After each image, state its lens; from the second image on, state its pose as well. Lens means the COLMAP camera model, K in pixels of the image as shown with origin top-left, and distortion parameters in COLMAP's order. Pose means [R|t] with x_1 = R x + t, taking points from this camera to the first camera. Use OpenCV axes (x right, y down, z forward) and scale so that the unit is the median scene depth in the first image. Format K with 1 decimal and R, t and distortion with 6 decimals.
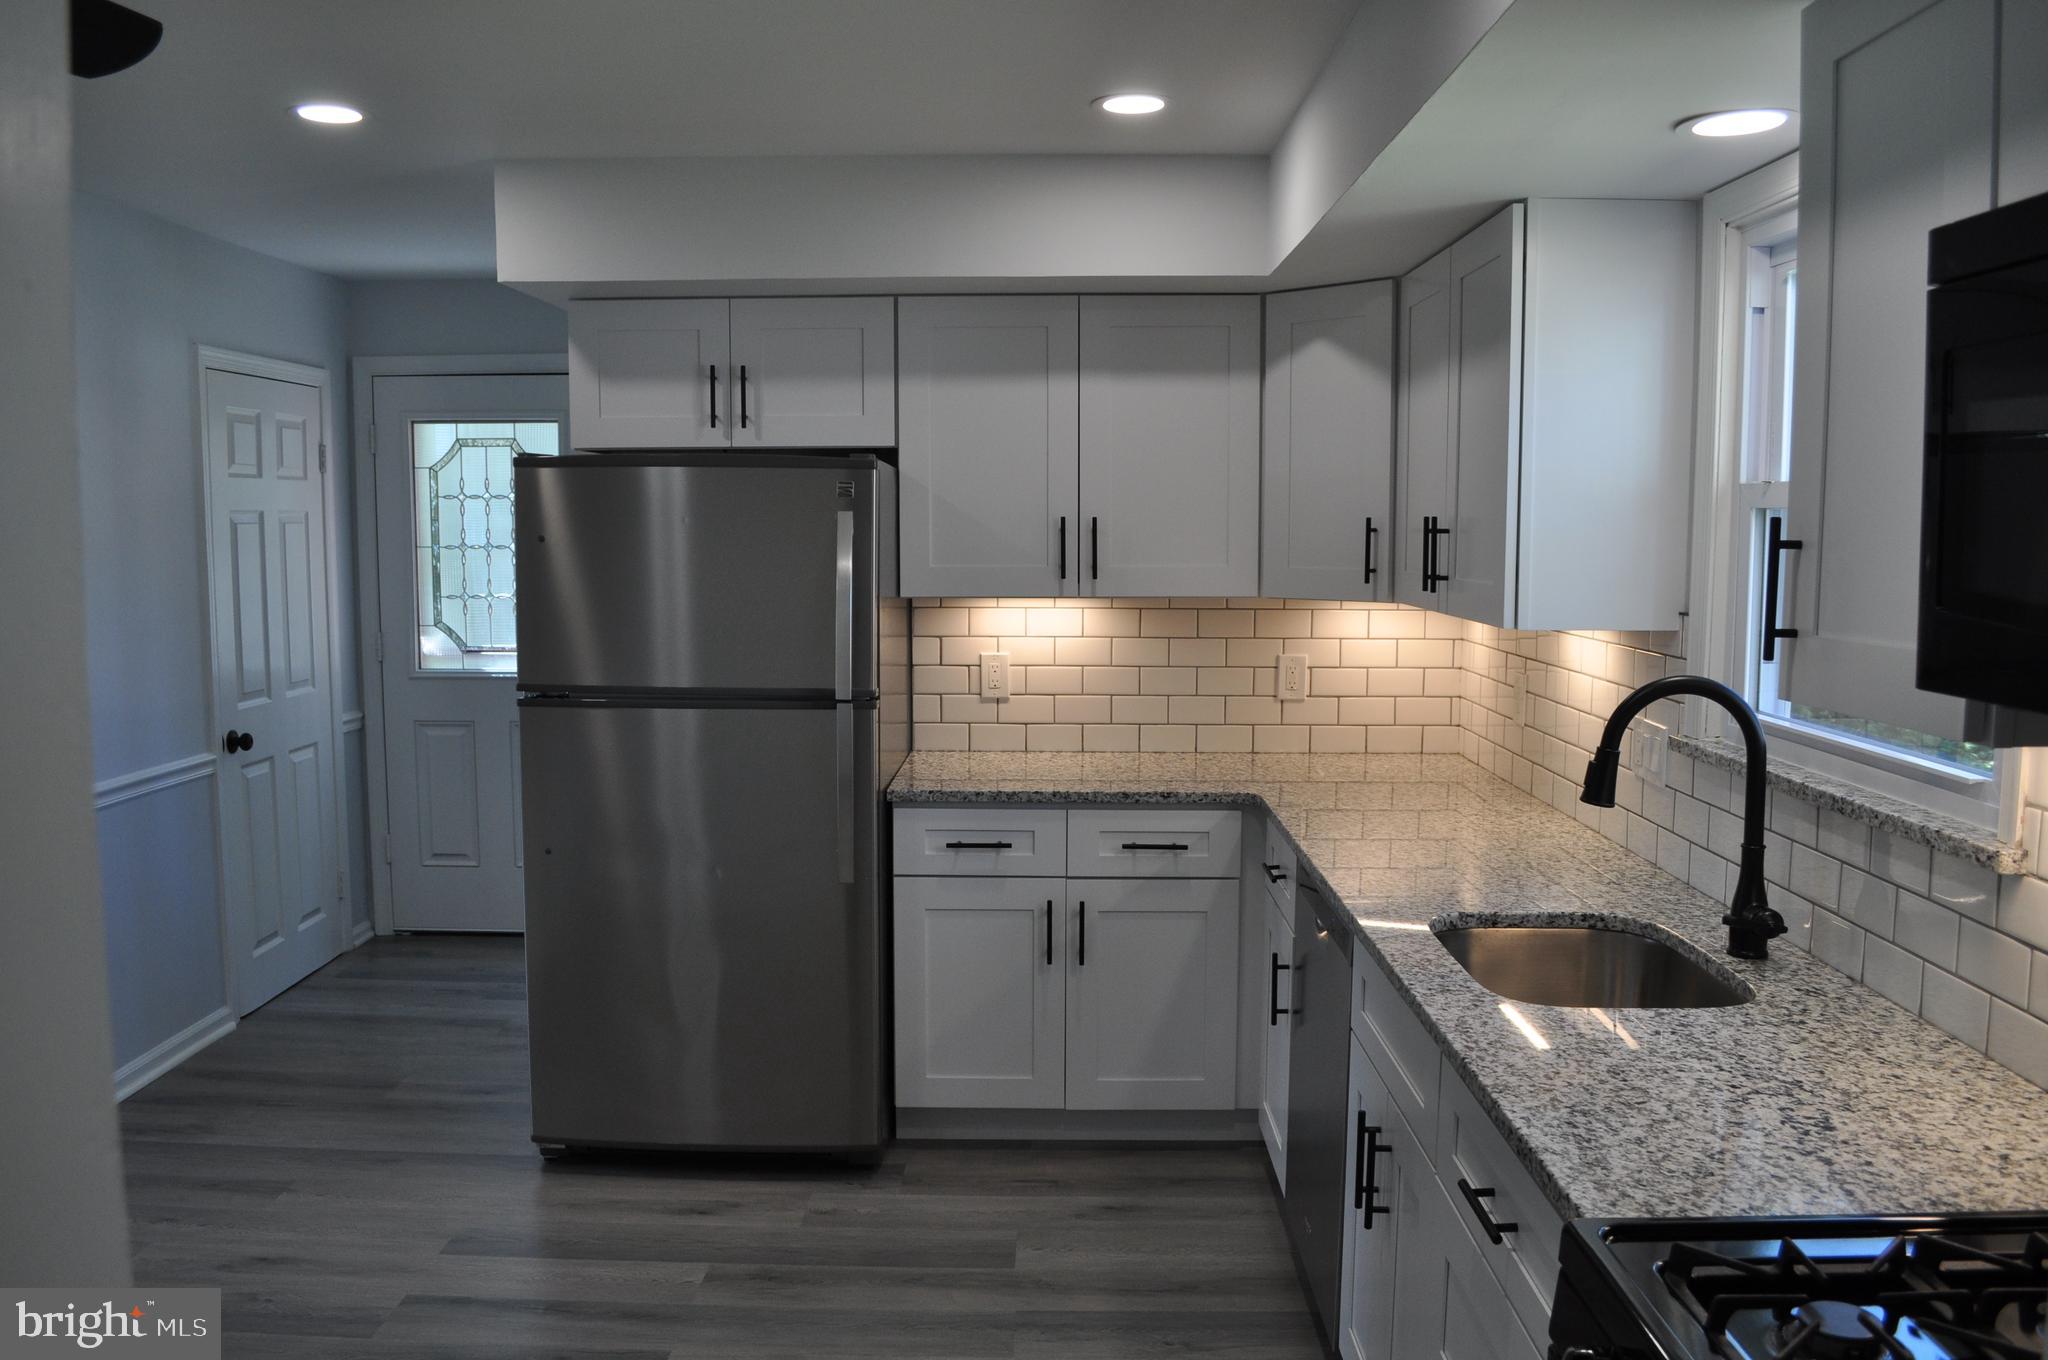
lens RADIAL K [[1598.3, 0, 1023.0], [0, 1598.3, 682.9], [0, 0, 1]] dist [-0.069588, 0.011907]
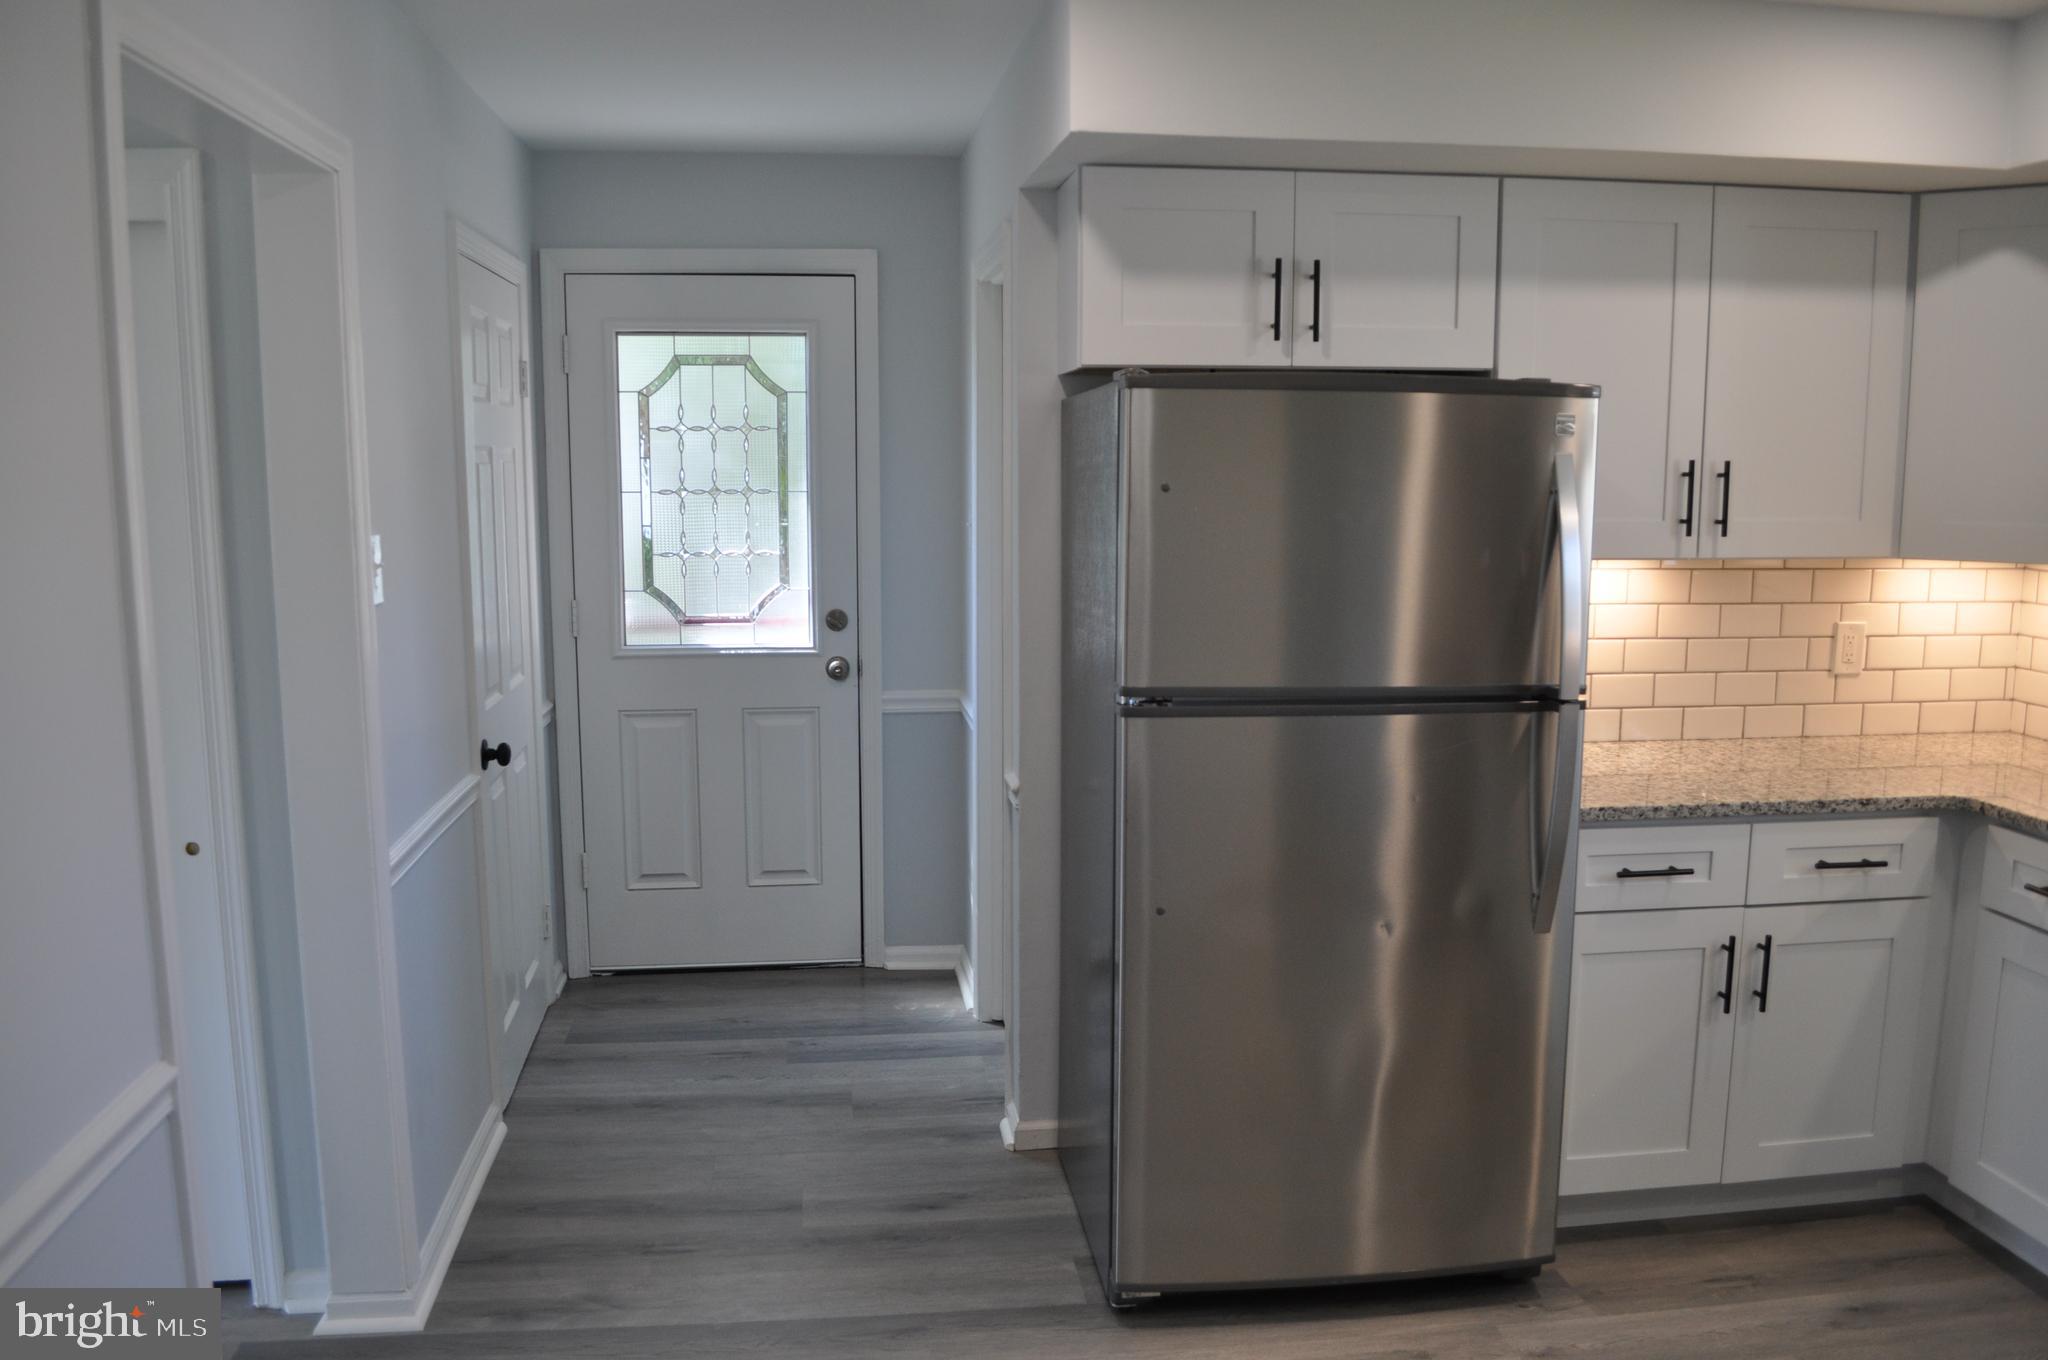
lens RADIAL K [[1598.3, 0, 1024.2], [0, 1598.3, 681.8], [0, 0, 1]] dist [-0.069588, 0.011907]
pose [[0.988485, -0.021930, 0.149724, -0.431280], [0.015679, 0.998961, 0.042799, -0.030966], [-0.150507, -0.039959, 0.987801, 0.254268]]
